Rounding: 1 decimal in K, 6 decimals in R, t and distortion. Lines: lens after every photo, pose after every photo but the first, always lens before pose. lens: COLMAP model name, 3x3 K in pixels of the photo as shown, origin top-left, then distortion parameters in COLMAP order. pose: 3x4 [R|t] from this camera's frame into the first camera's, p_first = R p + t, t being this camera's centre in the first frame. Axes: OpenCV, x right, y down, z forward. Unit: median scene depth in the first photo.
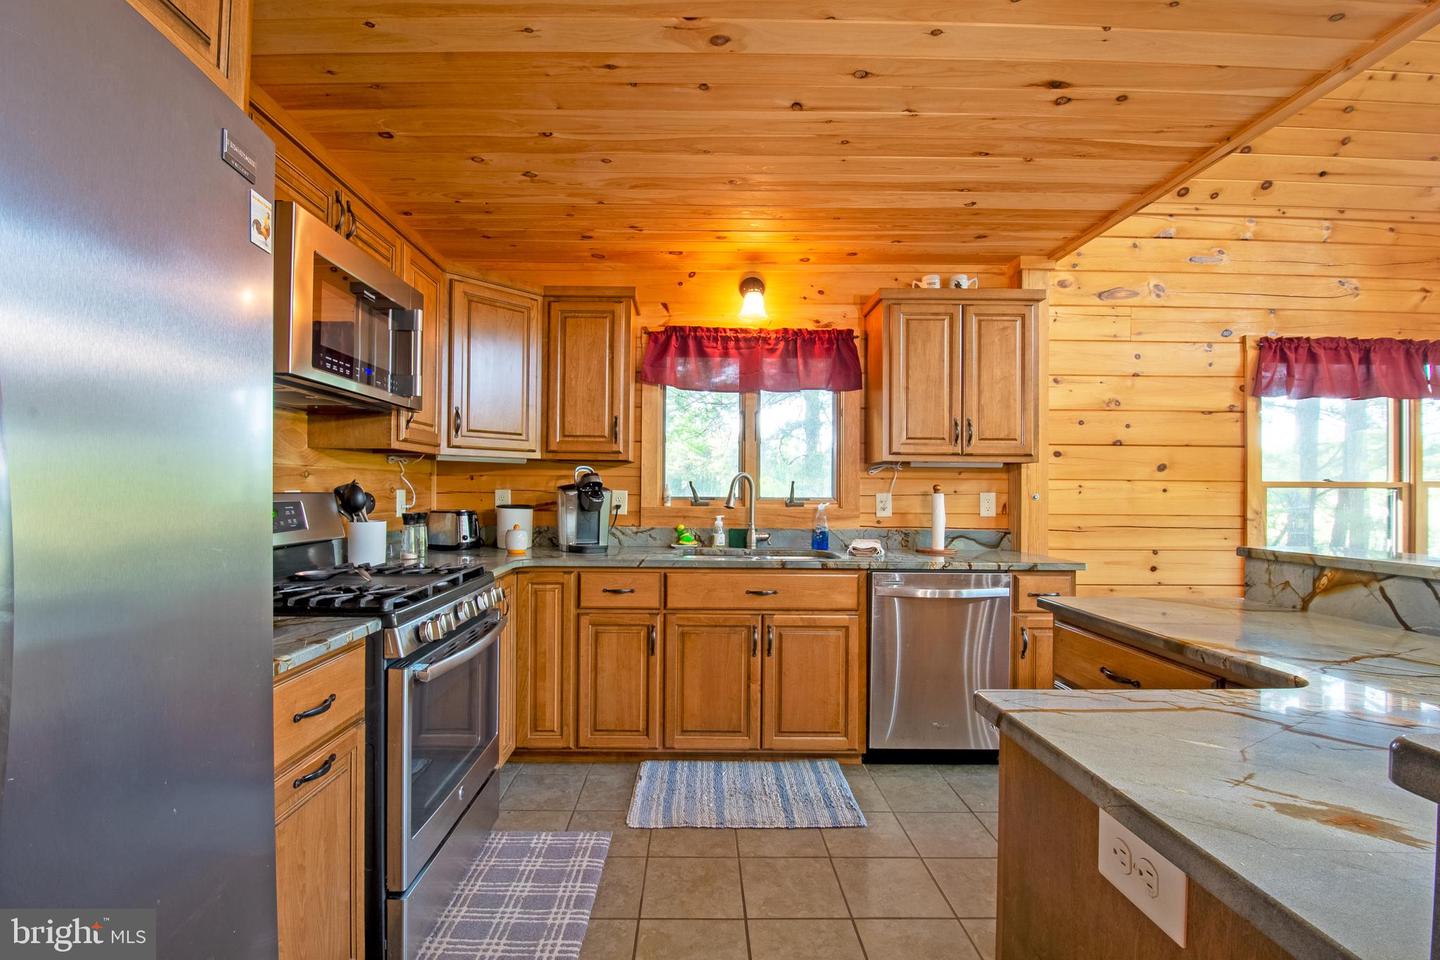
lens RADIAL K [[622.7, 0, 702.2], [0, 622.7, 486.6], [0, 0, 1]] dist [0.000087, -0.008250]
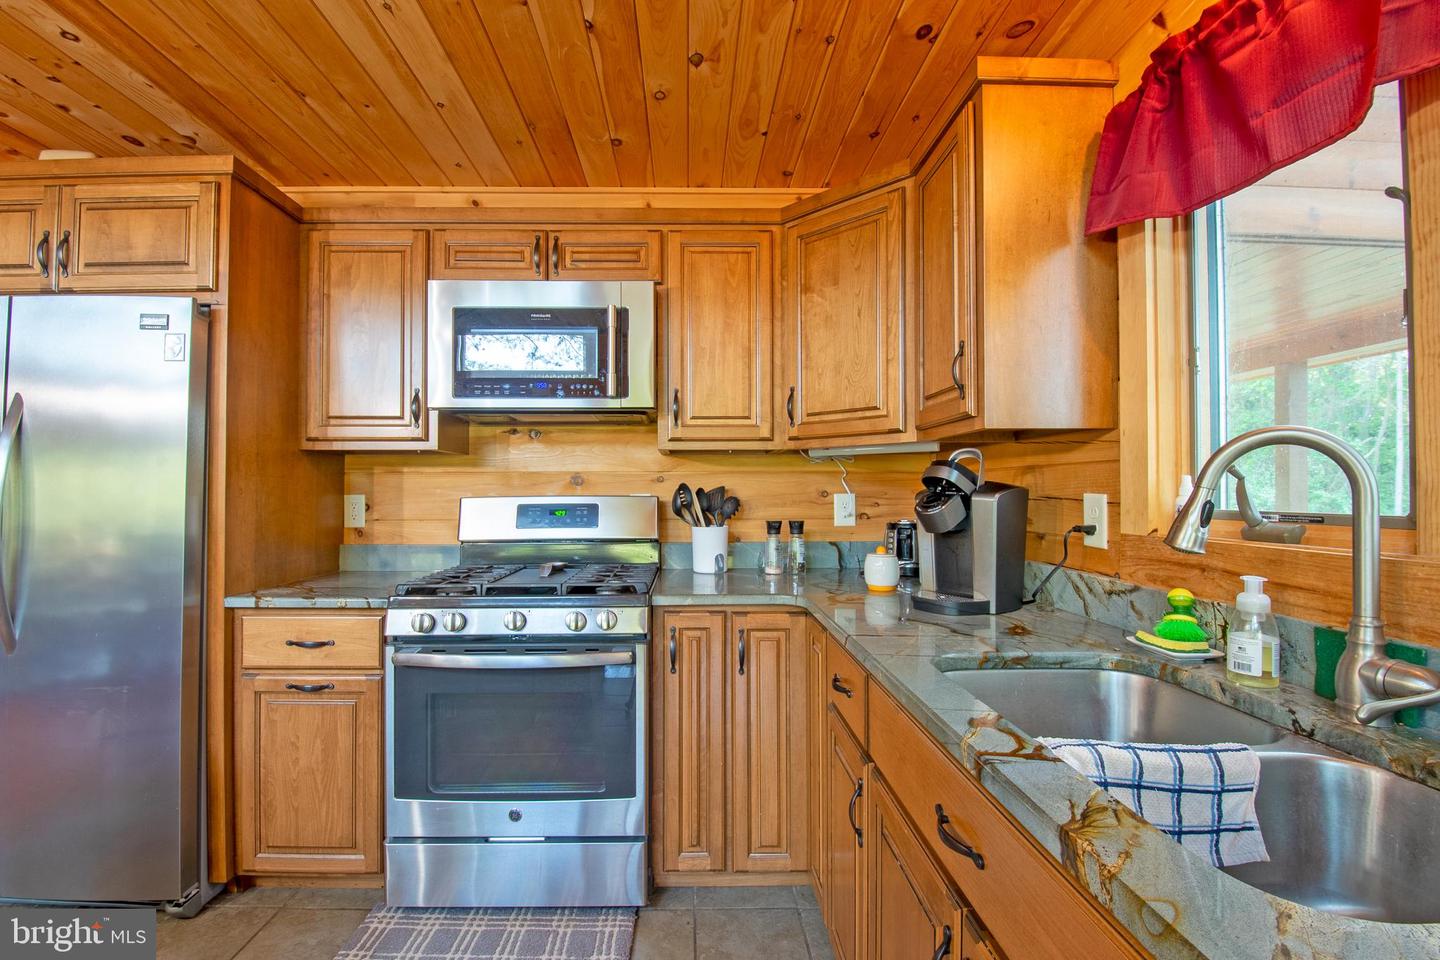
lens RADIAL K [[622.7, 0, 702.2], [0, 622.7, 486.6], [0, 0, 1]] dist [0.000087, -0.008250]
pose [[0.013381, -0.013363, -0.999821, 0.325087], [0.005417, 0.999897, -0.013292, 0.005648], [0.999896, -0.005238, 0.013452, 0.731644]]
